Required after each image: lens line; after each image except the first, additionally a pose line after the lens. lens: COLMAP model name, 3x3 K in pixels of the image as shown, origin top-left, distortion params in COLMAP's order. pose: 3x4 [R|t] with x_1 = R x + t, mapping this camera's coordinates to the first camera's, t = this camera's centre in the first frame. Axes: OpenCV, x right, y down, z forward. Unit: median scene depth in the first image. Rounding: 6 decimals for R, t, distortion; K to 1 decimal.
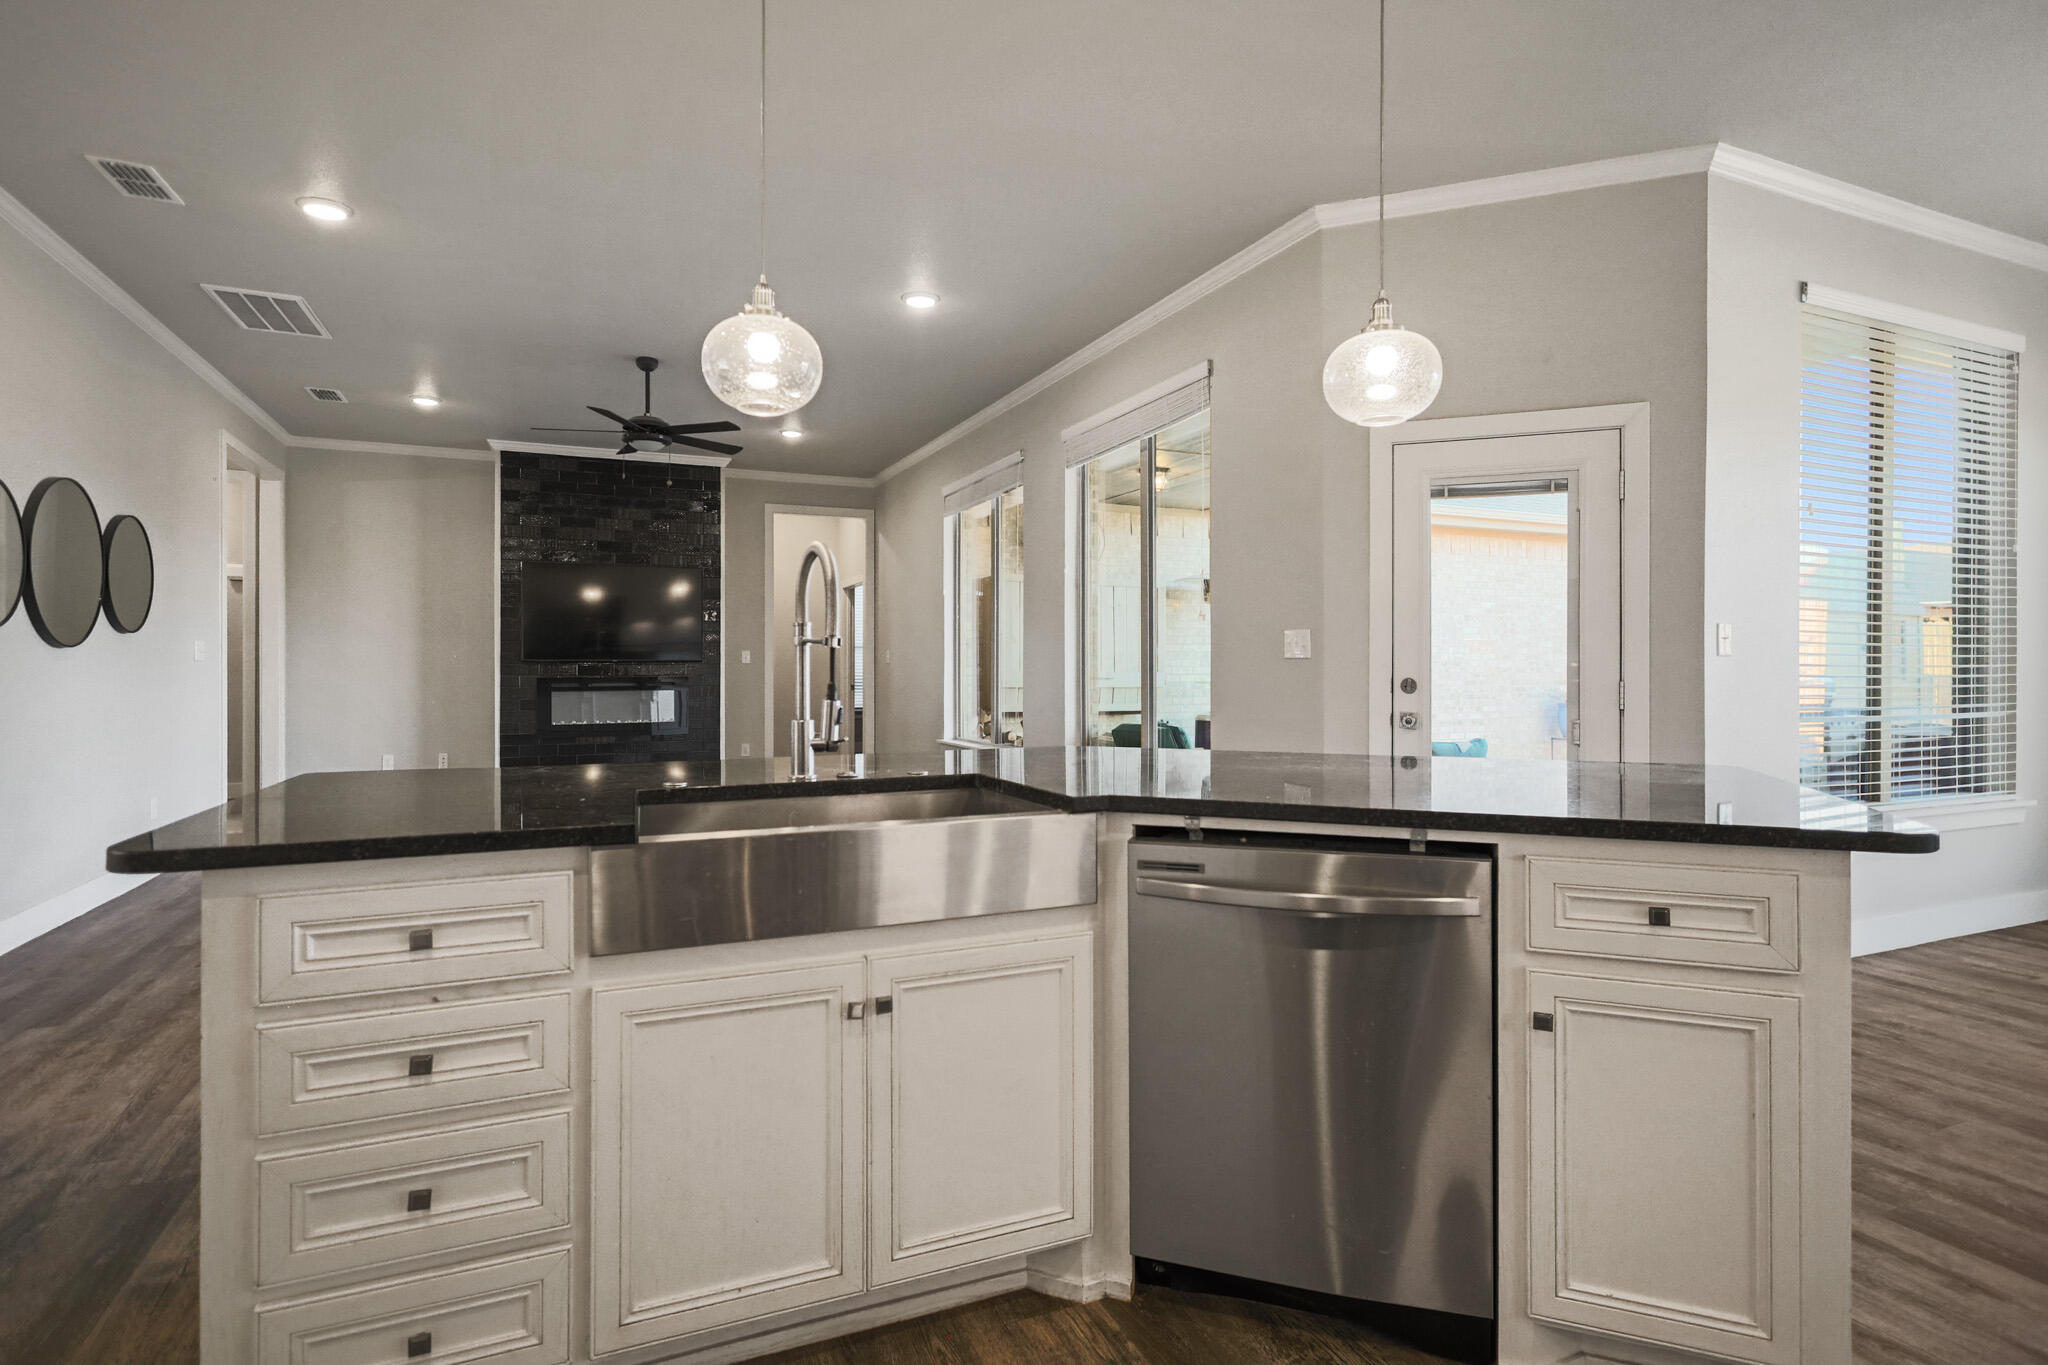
lens RADIAL K [[1029.0, 0, 1020.6], [0, 1029.0, 664.4], [0, 0, 1]] dist [-0.001184, 0.000358]
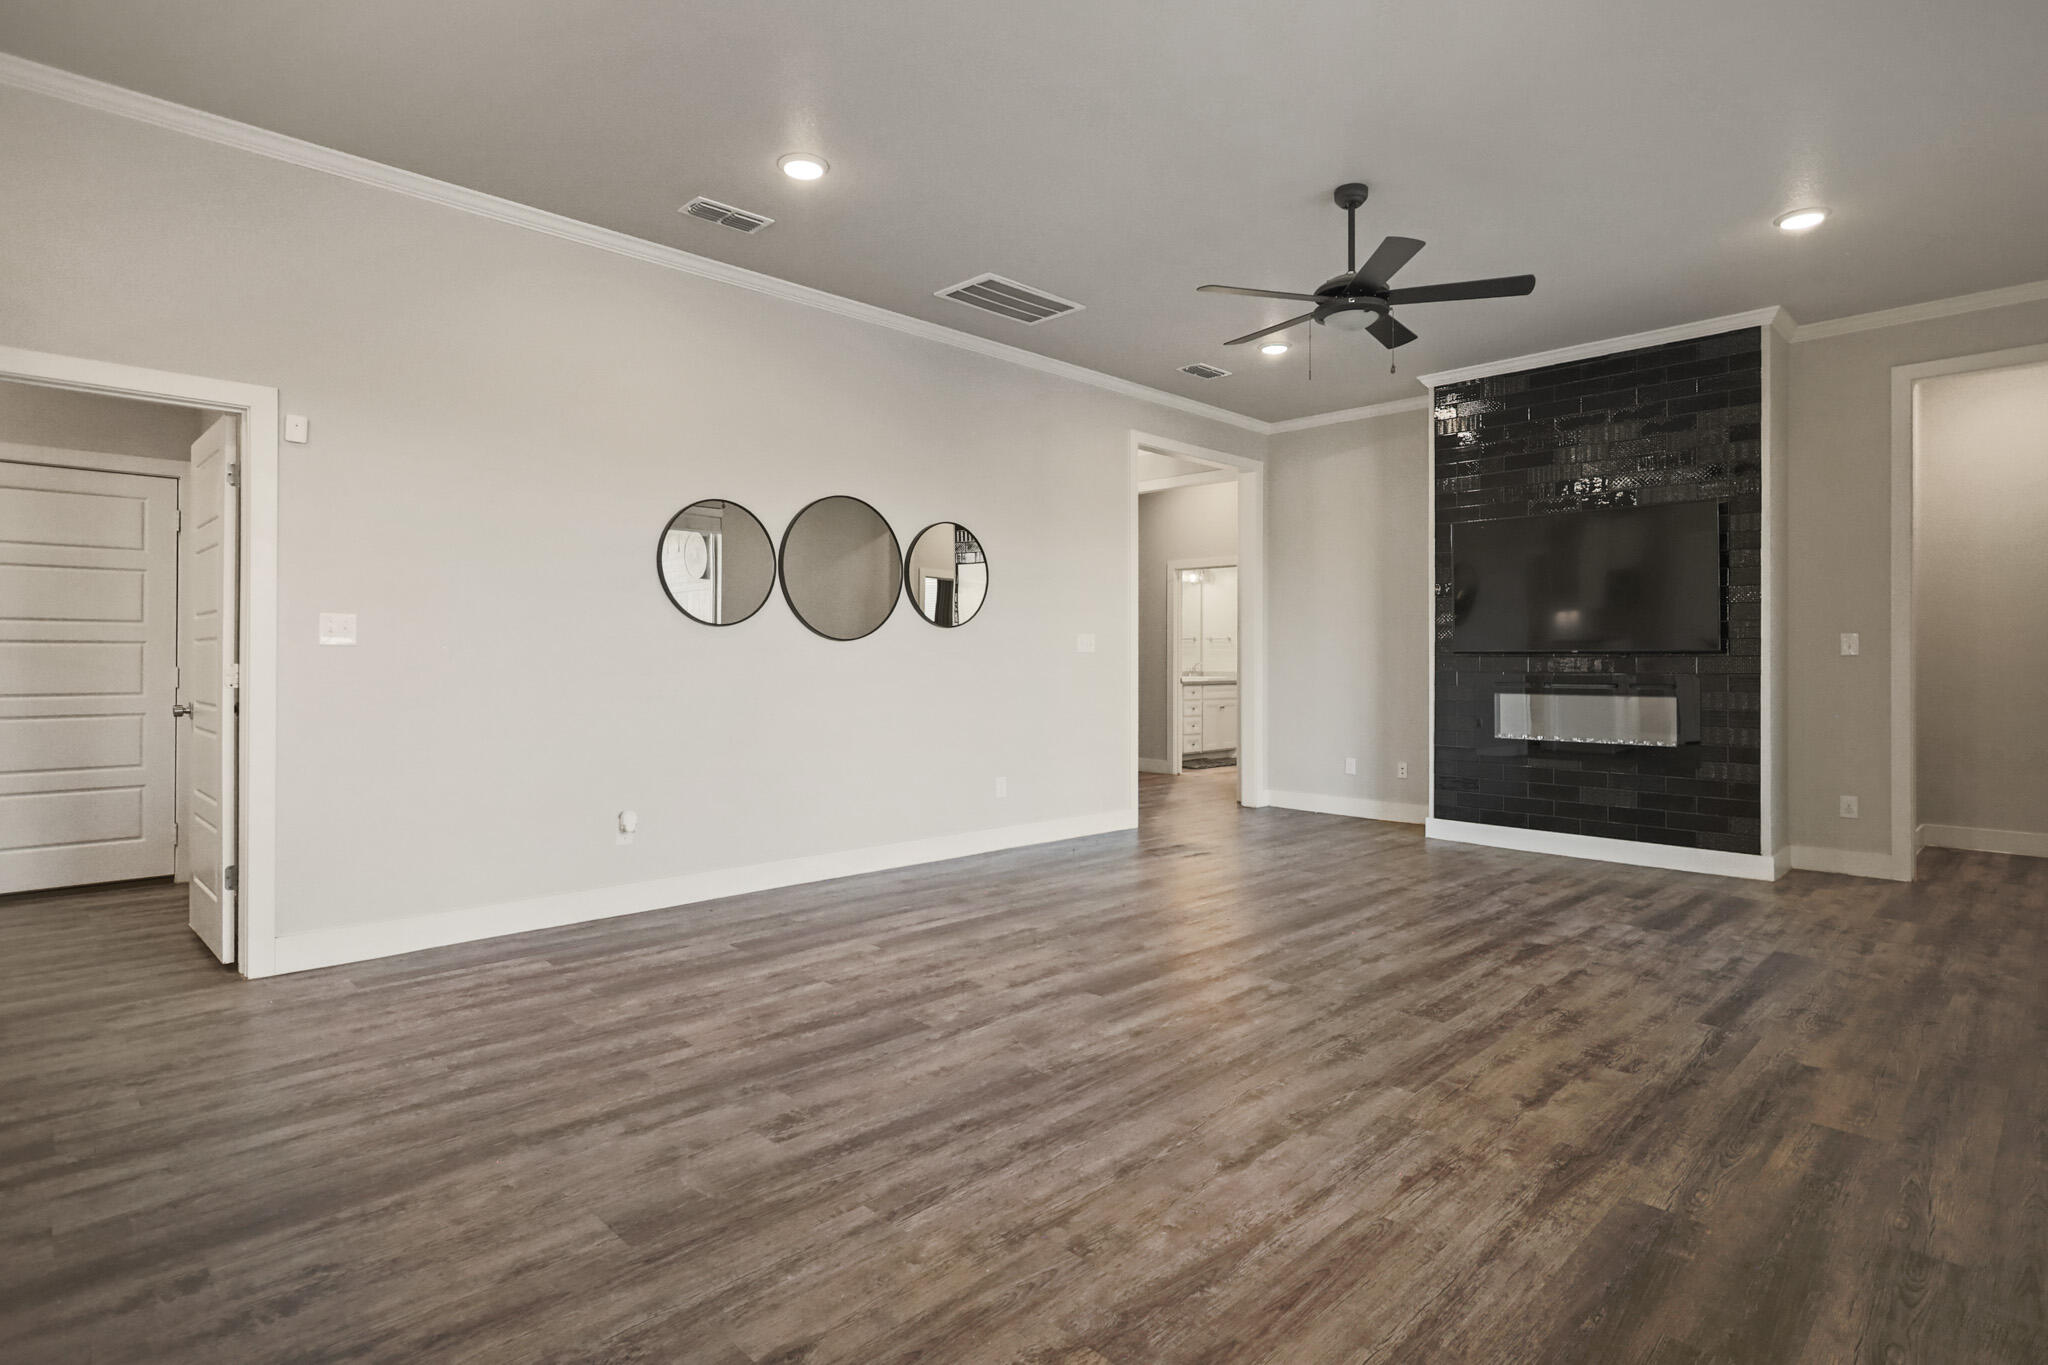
lens RADIAL K [[1039.9, 0, 1017.2], [0, 1039.9, 652.0], [0, 0, 1]] dist [-0.002075, -0.000849]
pose [[0.345551, -0.006065, -0.938380, 0.229833], [-0.002502, 0.999970, -0.007385, 0.004458], [0.938397, 0.004900, 0.345526, 0.728789]]
